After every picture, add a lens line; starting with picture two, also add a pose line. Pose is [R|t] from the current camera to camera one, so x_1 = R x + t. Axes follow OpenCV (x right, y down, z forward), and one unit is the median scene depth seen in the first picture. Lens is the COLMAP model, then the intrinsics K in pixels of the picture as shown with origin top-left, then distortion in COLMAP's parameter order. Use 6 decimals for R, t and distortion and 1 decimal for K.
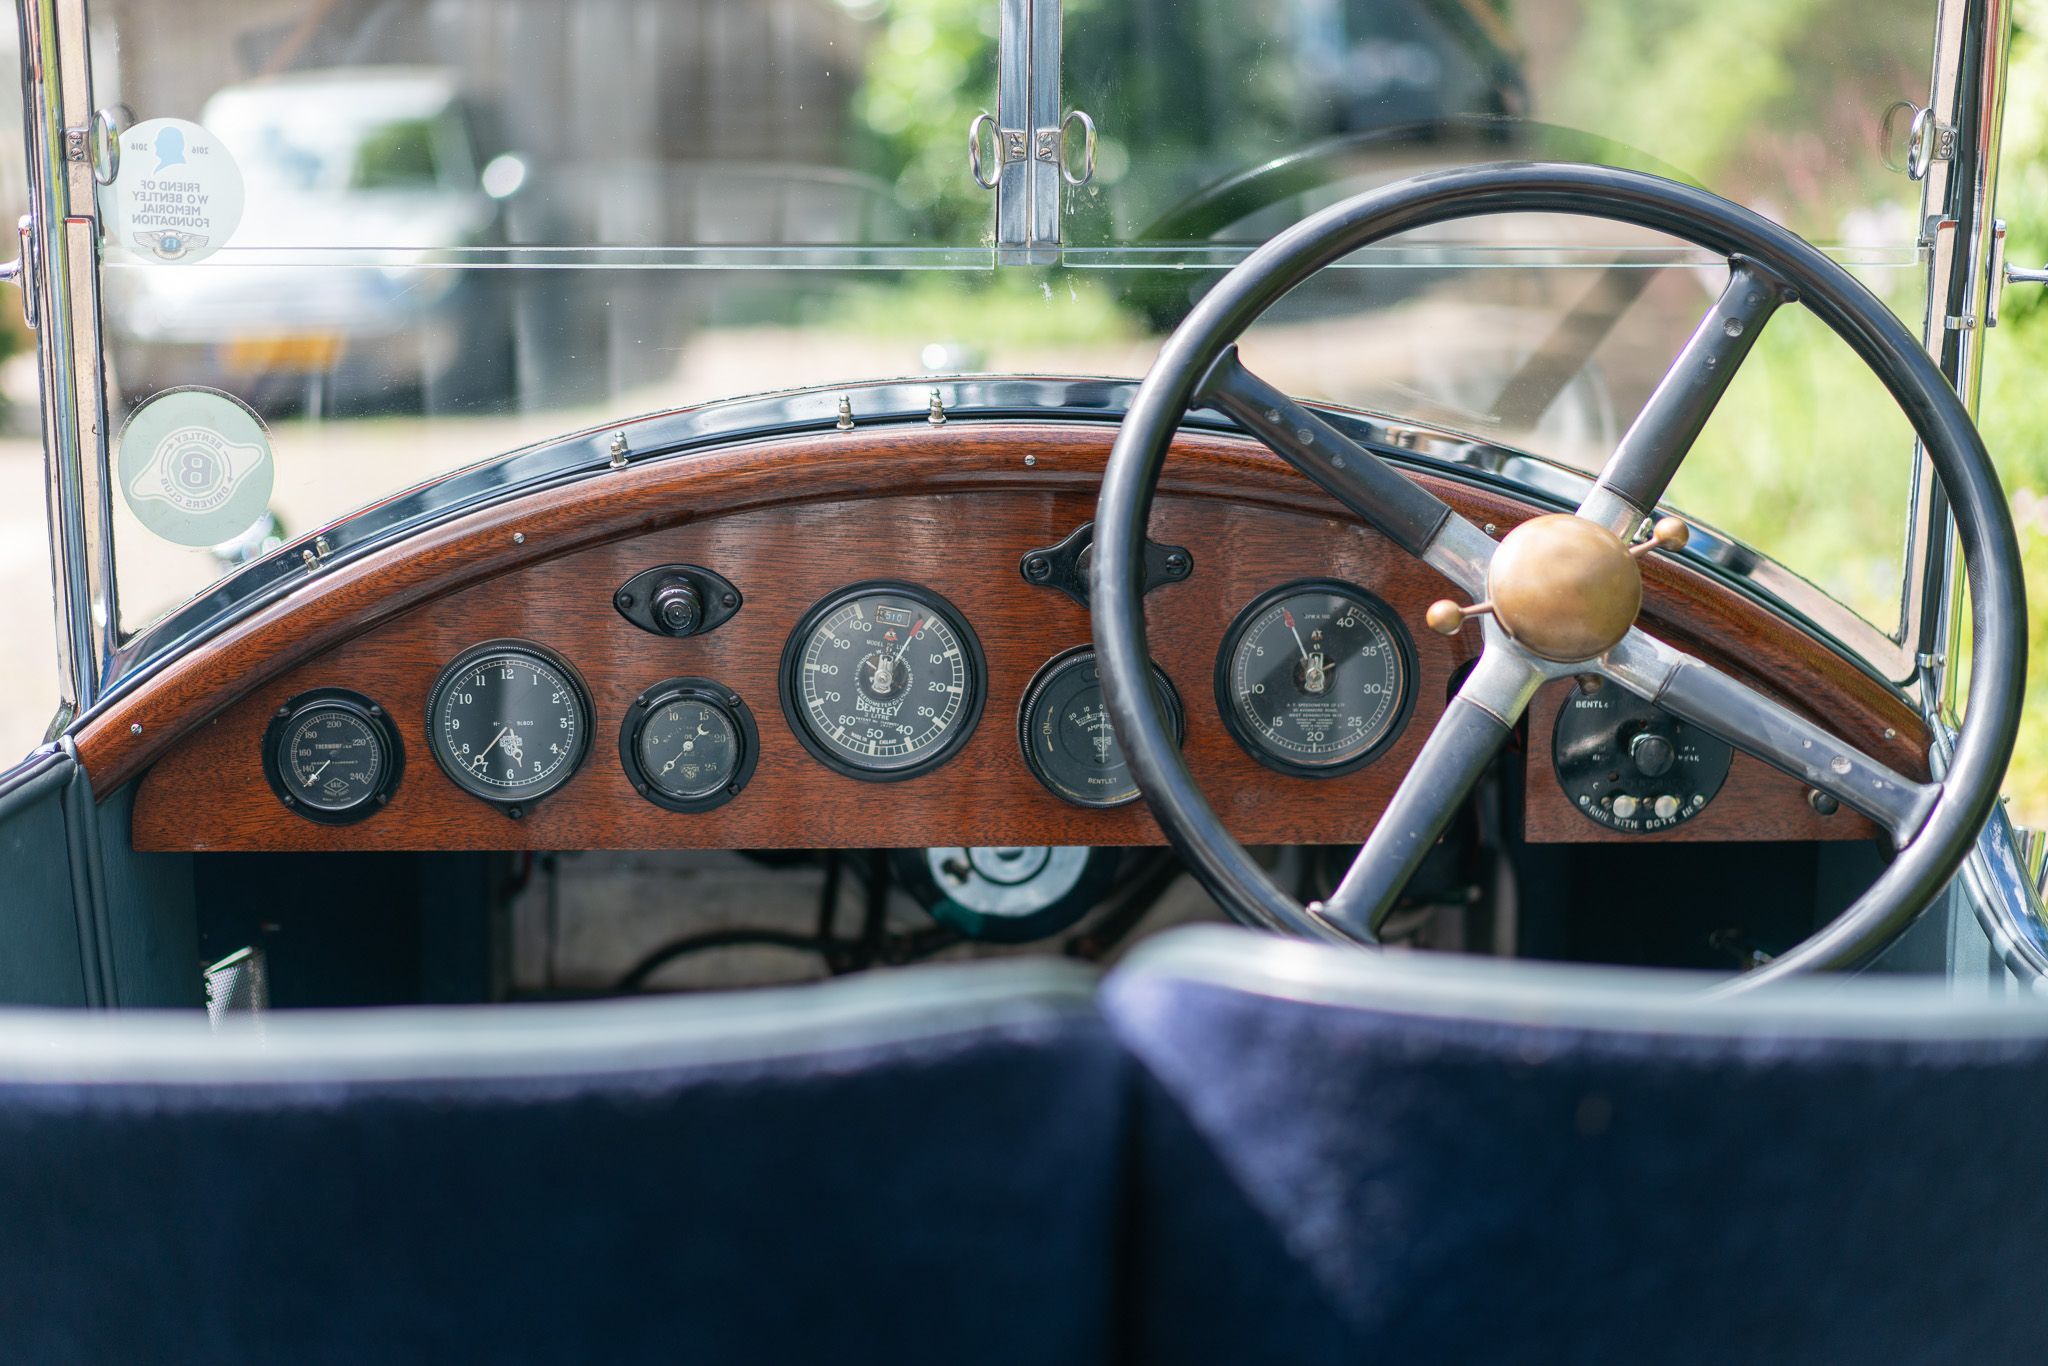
lens RADIAL K [[3266.4, 0, 1024.3], [0, 3266.4, 691.5], [0, 0, 1]] dist [0.011744, 0.000000]
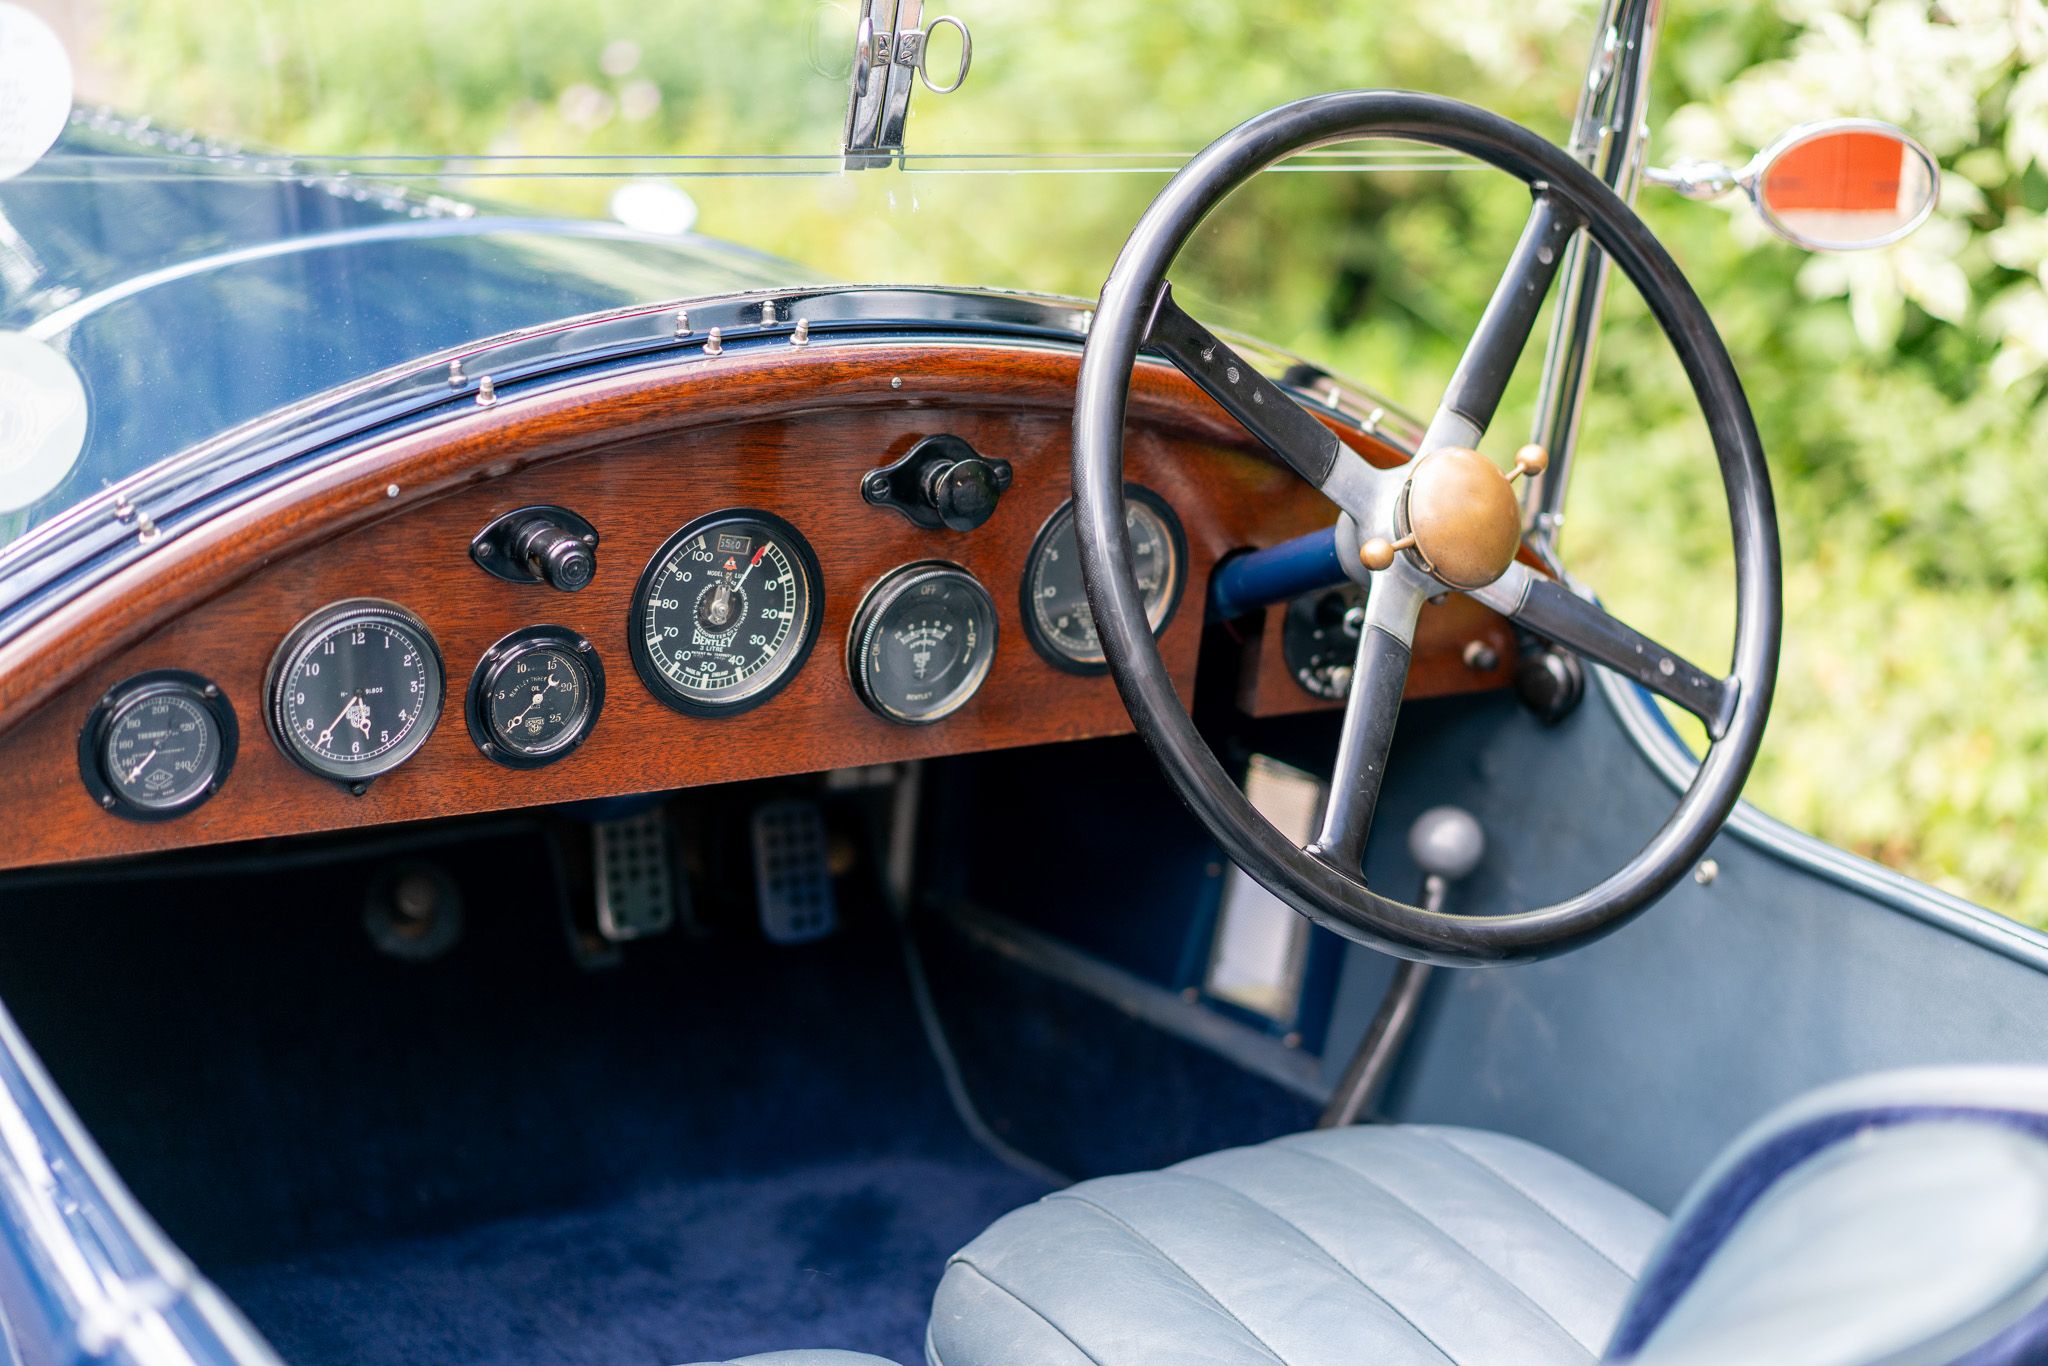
lens RADIAL K [[3266.4, 0, 1027.8], [0, 3266.4, 692.6], [0, 0, 1]] dist [0.011744, 0.000000]
pose [[0.857714, -0.080041, 0.507859, -0.450825], [-0.001391, 0.987442, 0.157975, -0.130184], [-0.514126, -0.136204, 0.846831, 0.155529]]
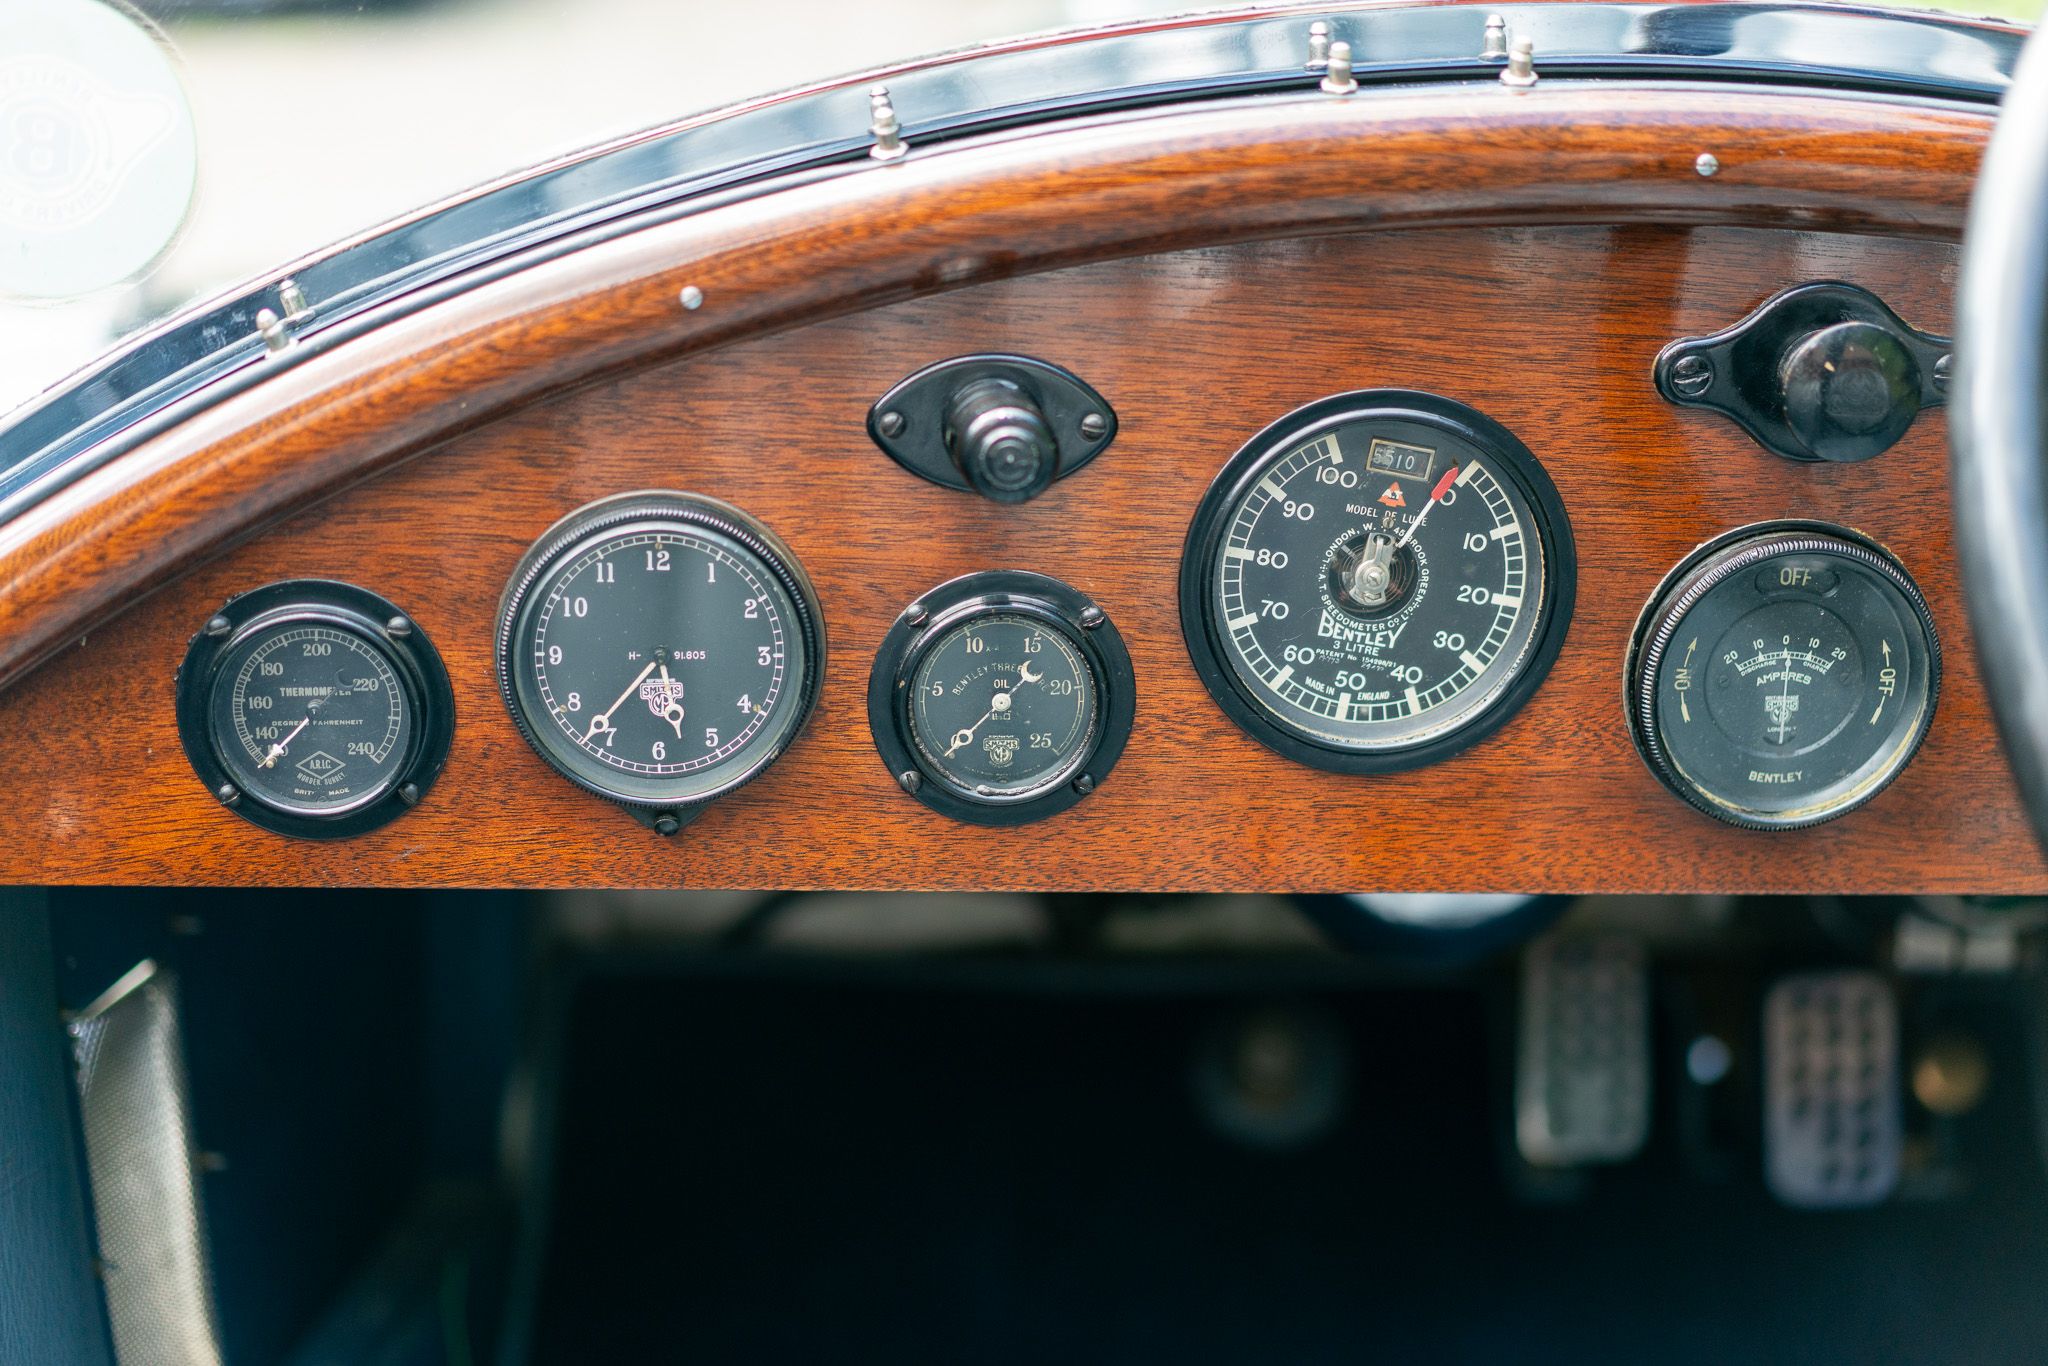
lens RADIAL K [[3266.4, 0, 1010.4], [0, 3266.4, 679.1], [0, 0, 1]] dist [0.011744, 0.000000]
pose [[0.999380, 0.019625, 0.029217, -0.117002], [-0.022637, 0.994046, 0.106588, -0.042549], [-0.026952, -0.107183, 0.993874, 0.485093]]
